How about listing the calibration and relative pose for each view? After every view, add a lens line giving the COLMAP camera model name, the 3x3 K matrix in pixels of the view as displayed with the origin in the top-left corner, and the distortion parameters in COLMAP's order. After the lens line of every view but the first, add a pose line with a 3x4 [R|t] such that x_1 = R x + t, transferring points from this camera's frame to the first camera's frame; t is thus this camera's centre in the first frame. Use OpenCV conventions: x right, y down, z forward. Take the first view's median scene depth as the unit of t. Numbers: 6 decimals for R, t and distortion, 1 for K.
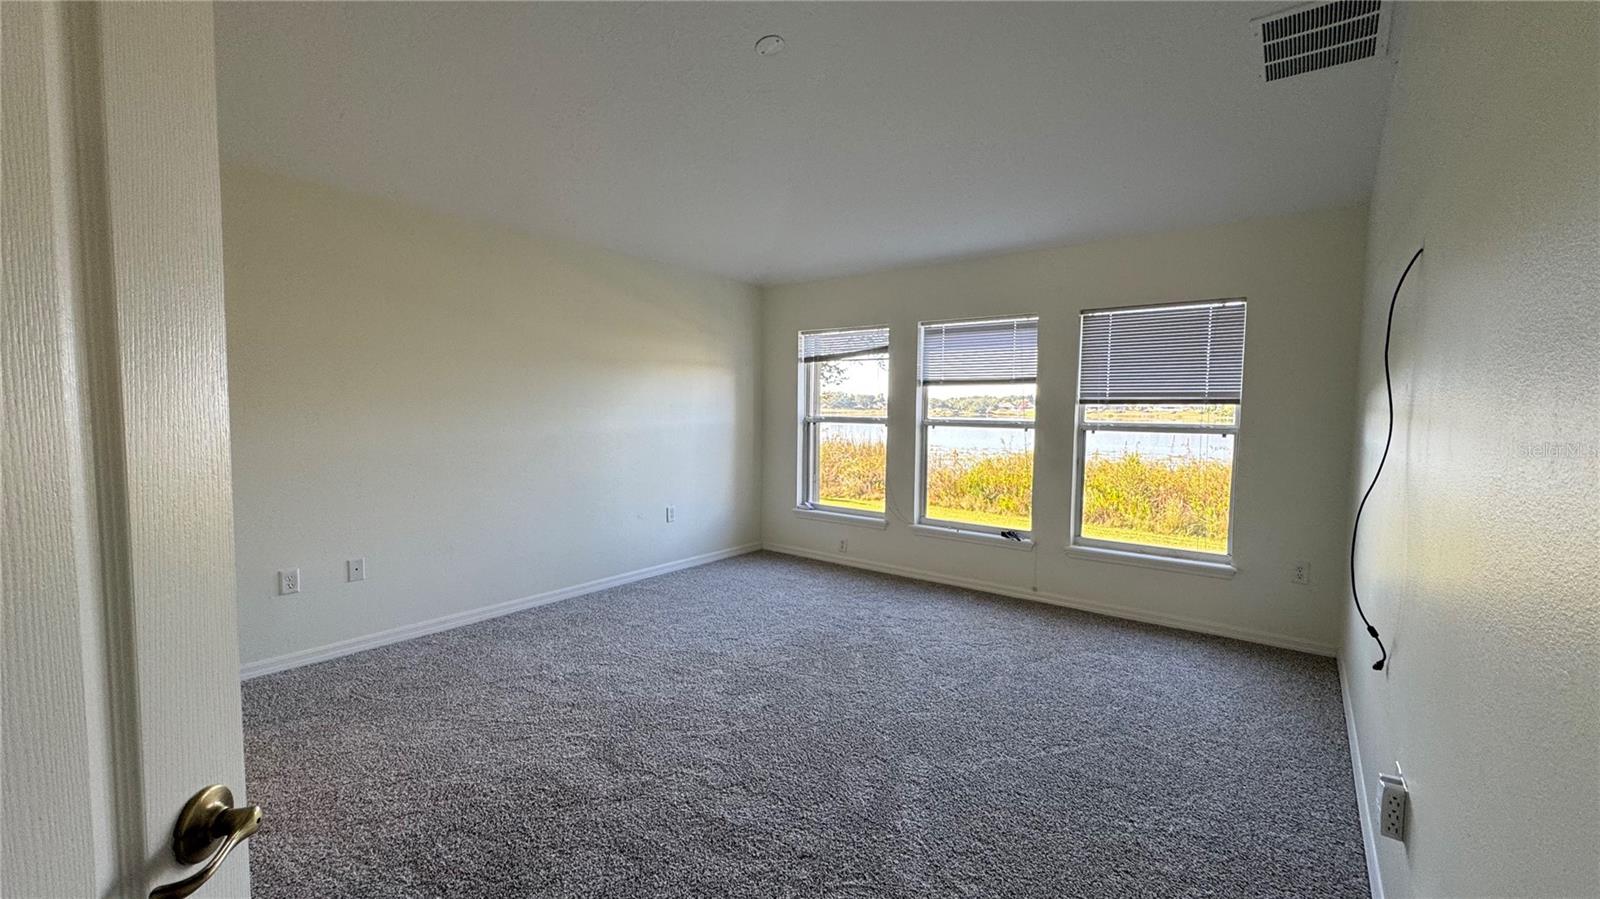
lens RADIAL K [[644.1, 0, 800.9], [0, 644.1, 449.8], [0, 0, 1]] dist [-0.002478, -0.000547]
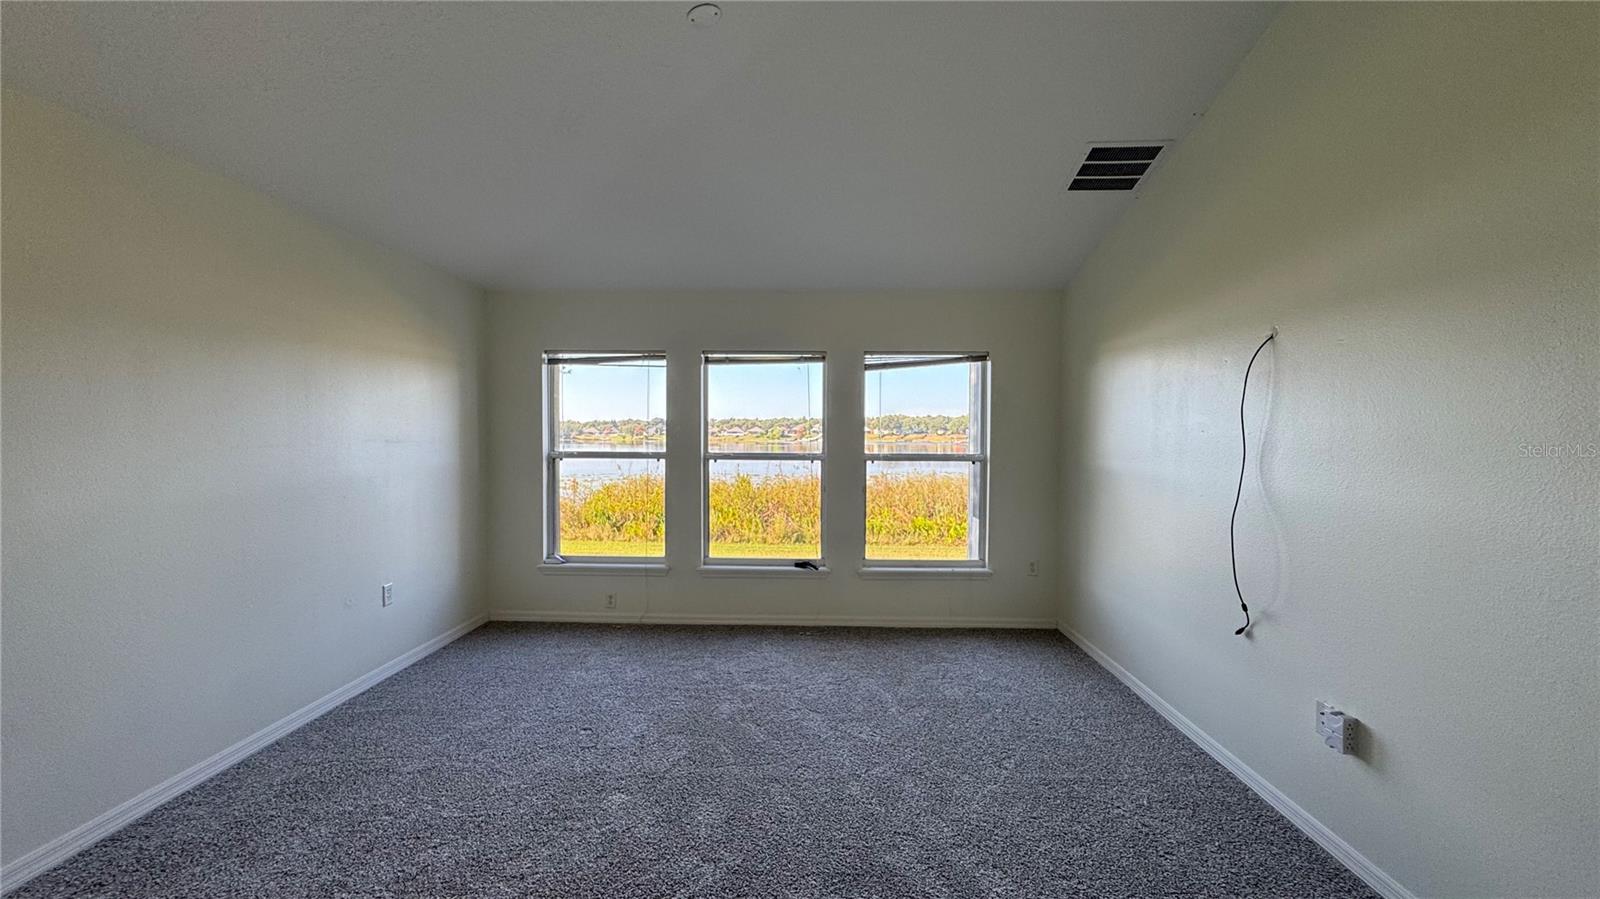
lens RADIAL K [[644.1, 0, 800.9], [0, 644.1, 449.8], [0, 0, 1]] dist [-0.002478, -0.000547]
pose [[0.805422, -0.018422, 0.592416, -0.253767], [0.041088, 0.998848, -0.024801, -0.022583], [-0.591276, 0.044317, 0.805250, 0.158699]]
